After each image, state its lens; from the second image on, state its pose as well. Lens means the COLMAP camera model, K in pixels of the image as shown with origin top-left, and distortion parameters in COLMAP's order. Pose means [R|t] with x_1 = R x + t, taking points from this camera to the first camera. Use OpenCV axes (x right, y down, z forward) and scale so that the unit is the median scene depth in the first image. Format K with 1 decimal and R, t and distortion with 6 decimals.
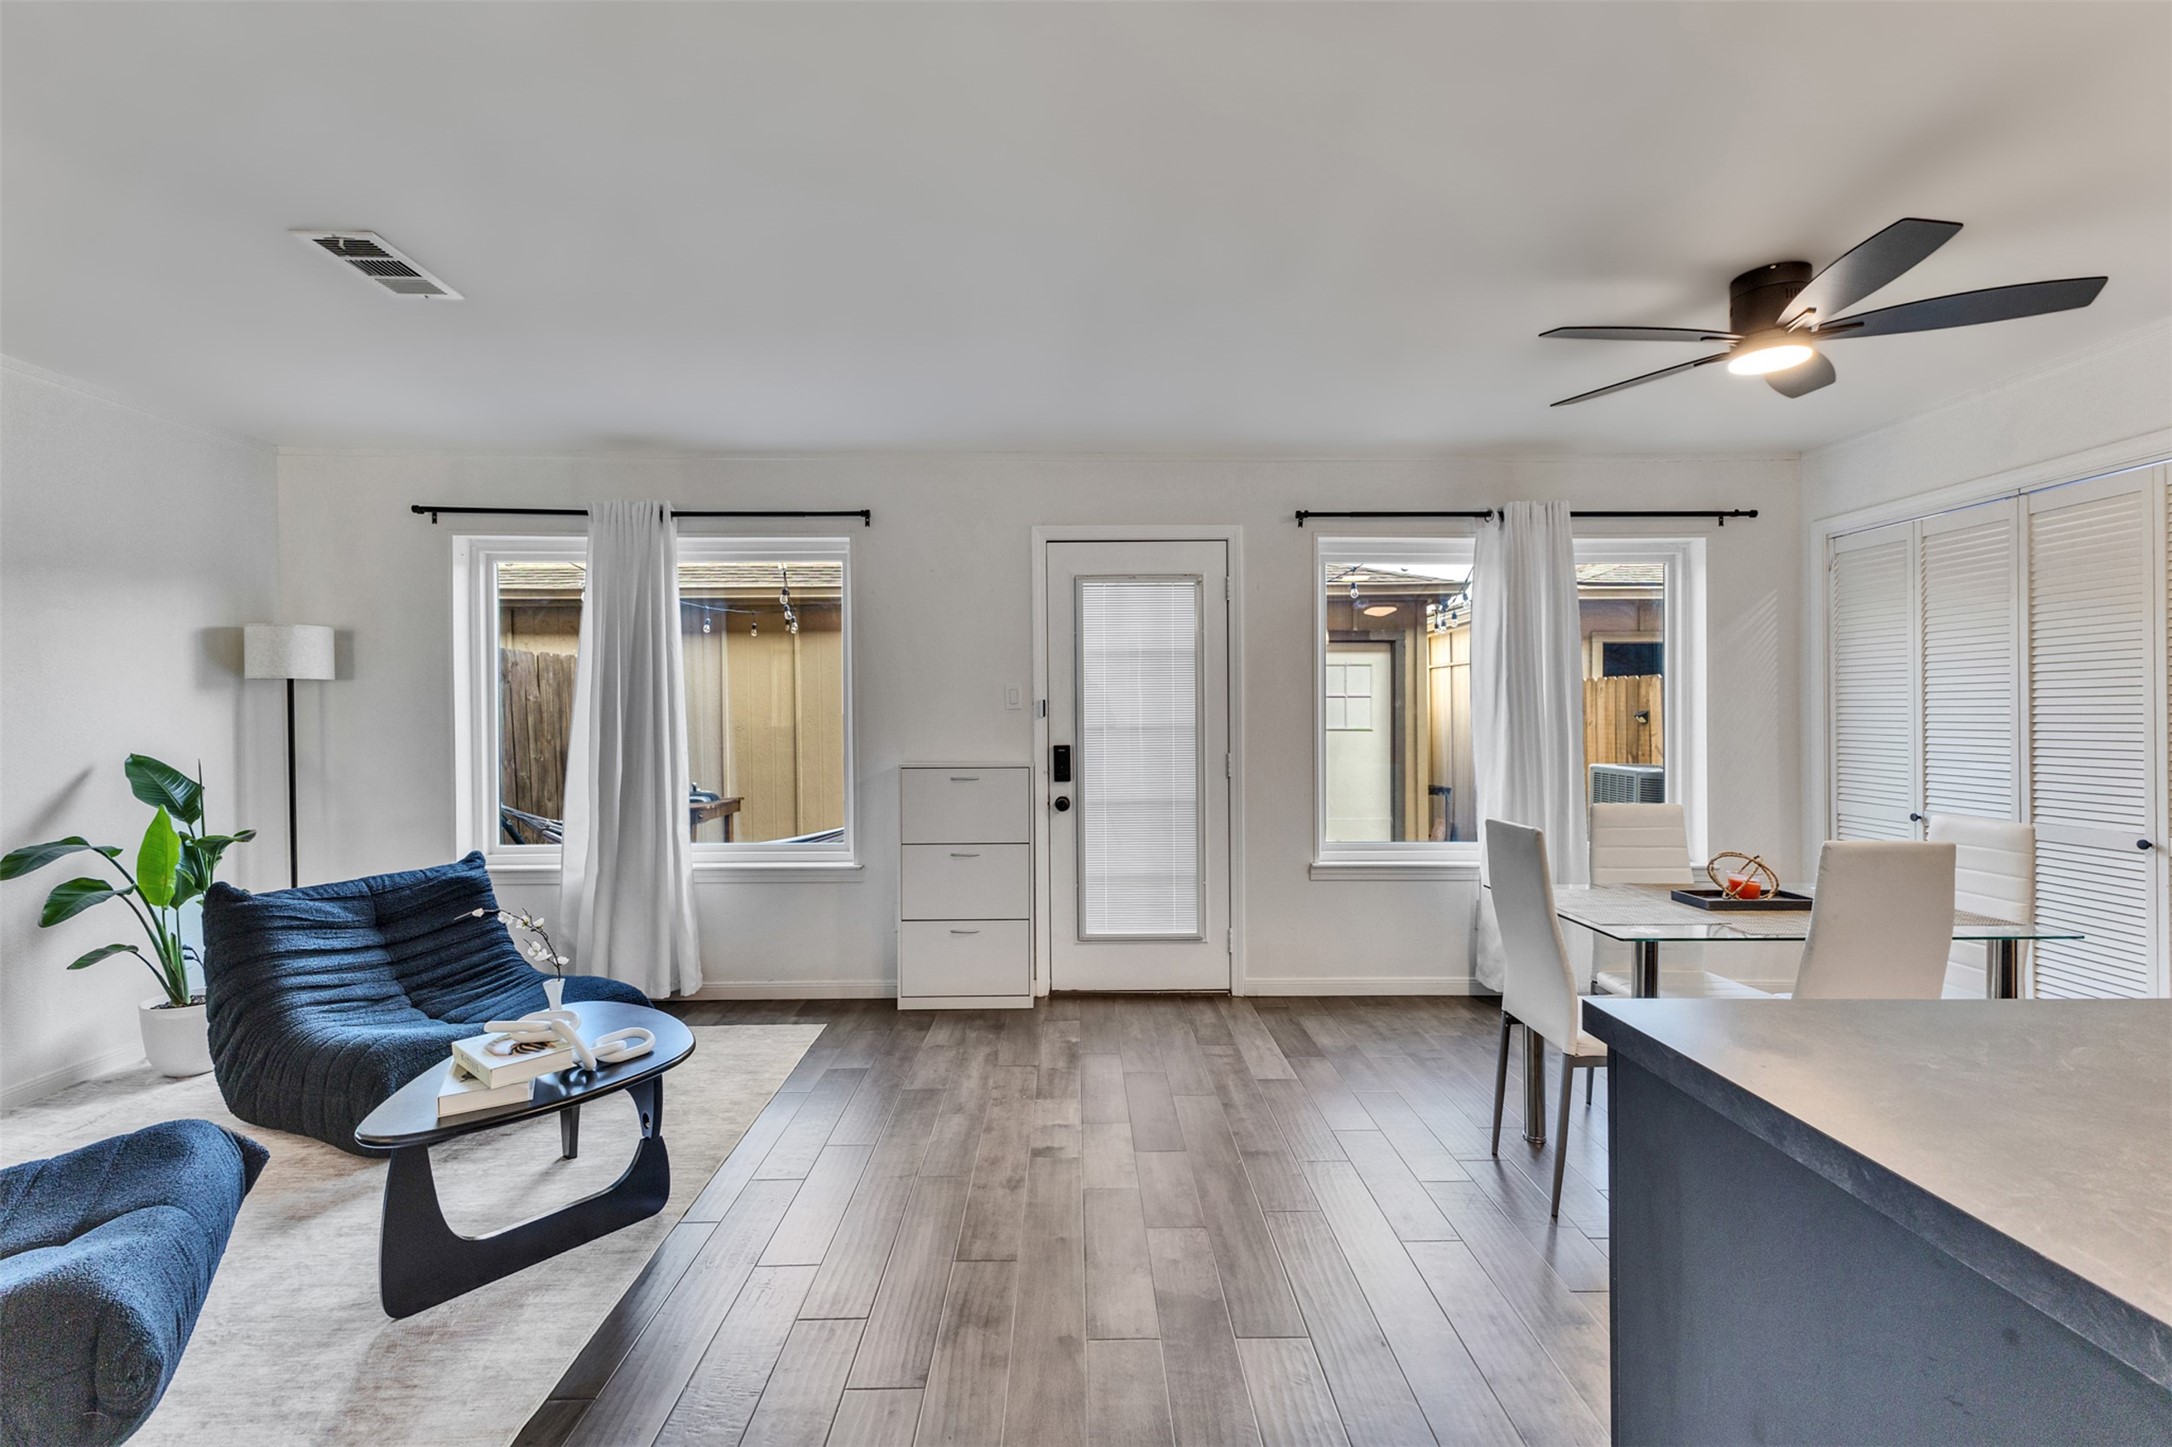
lens RADIAL K [[935.7, 0, 1087.4], [0, 935.7, 718.6], [0, 0, 1]] dist [0.012543, -0.002806]
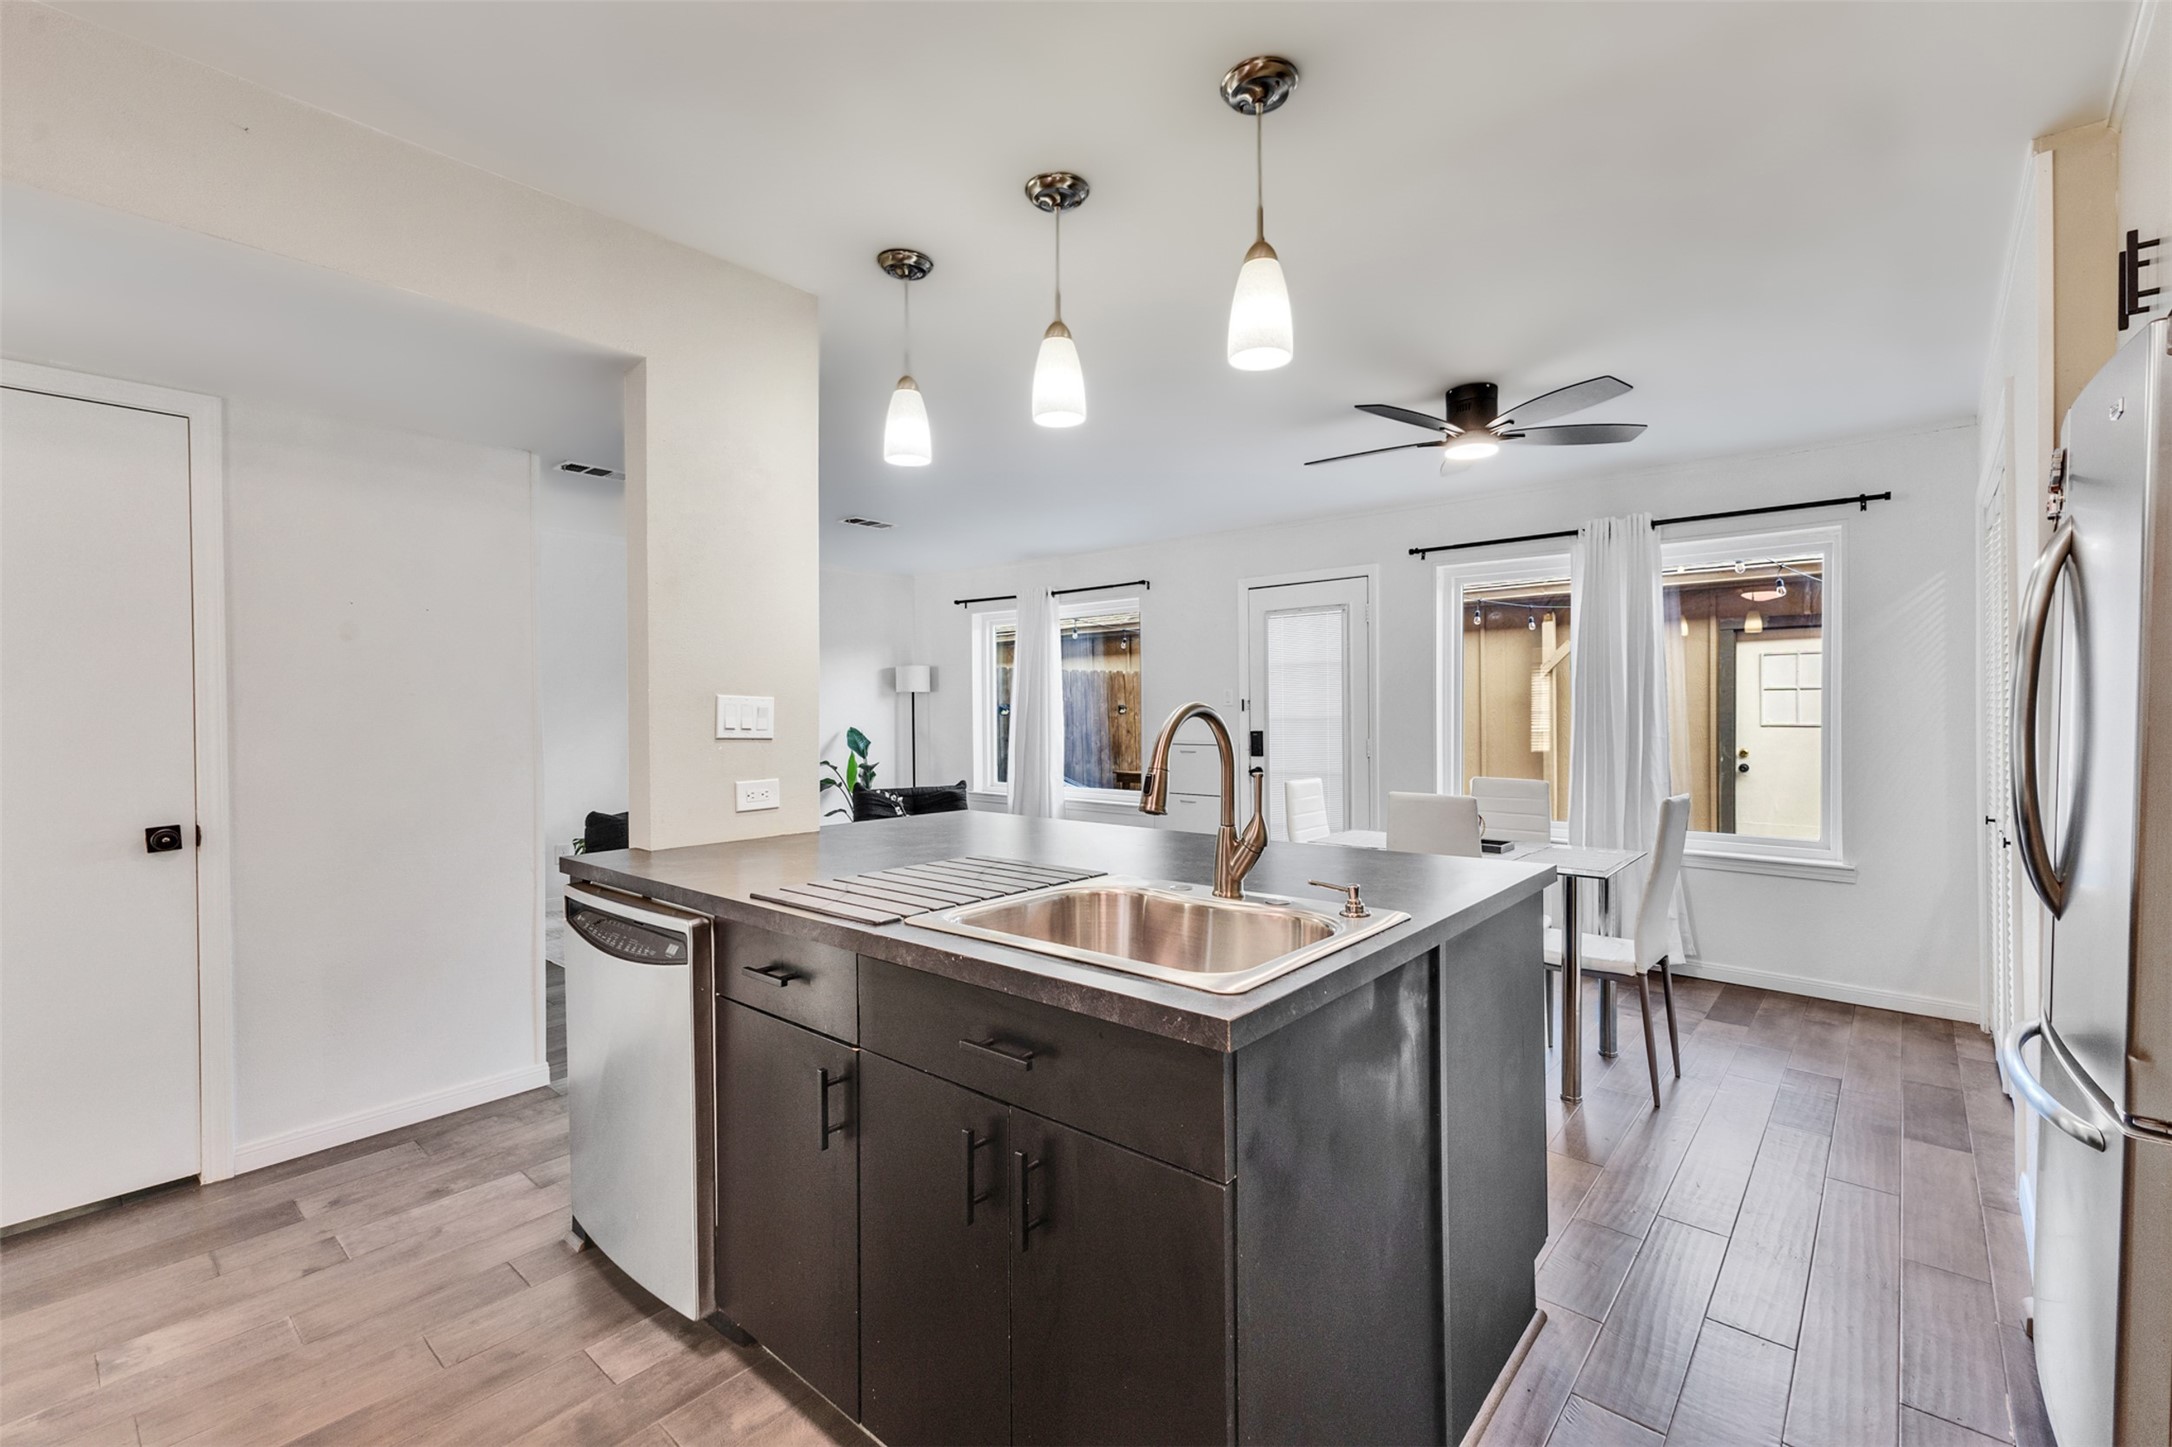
lens RADIAL K [[935.7, 0, 1086.7], [0, 935.7, 717.8], [0, 0, 1]] dist [0.012543, -0.002806]
pose [[0.743458, 0.005946, -0.668756, 0.756420], [-0.002331, 0.999977, 0.006299, -0.000219], [0.668778, -0.003124, 0.743455, -0.239026]]
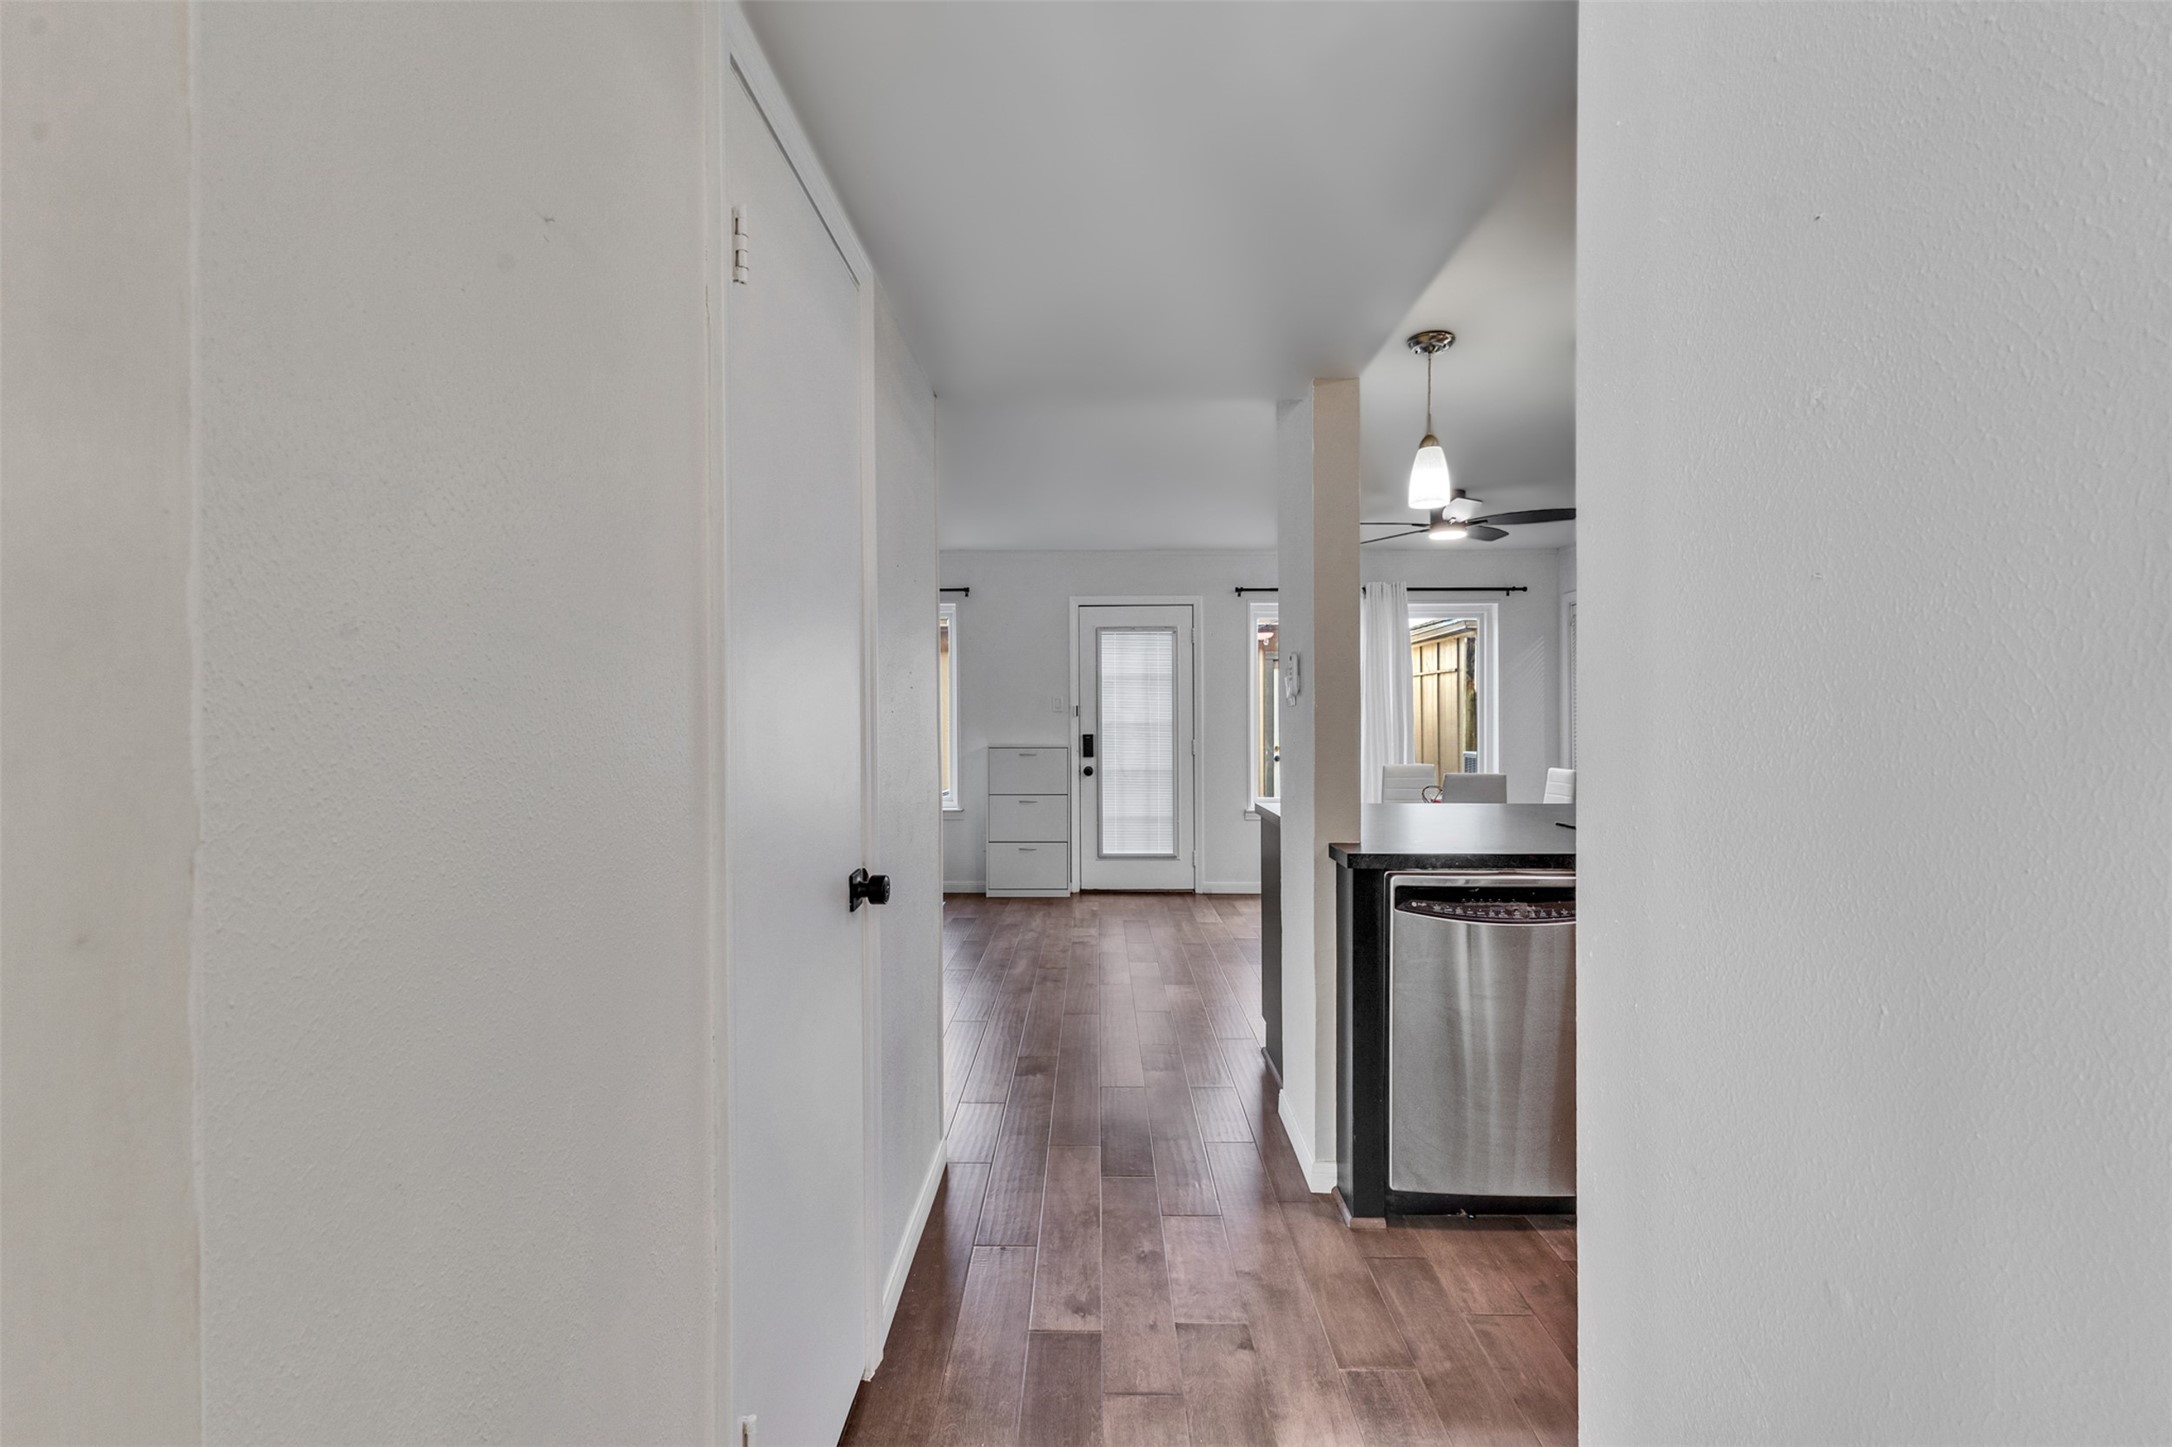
lens RADIAL K [[935.7, 0, 1080.9], [0, 935.7, 720.1], [0, 0, 1]] dist [0.012543, -0.002806]
pose [[0.999460, 0.001710, -0.032808, 0.012969], [-0.001764, 0.999997, -0.001615, 0.006644], [0.032805, 0.001672, 0.999460, -0.604852]]
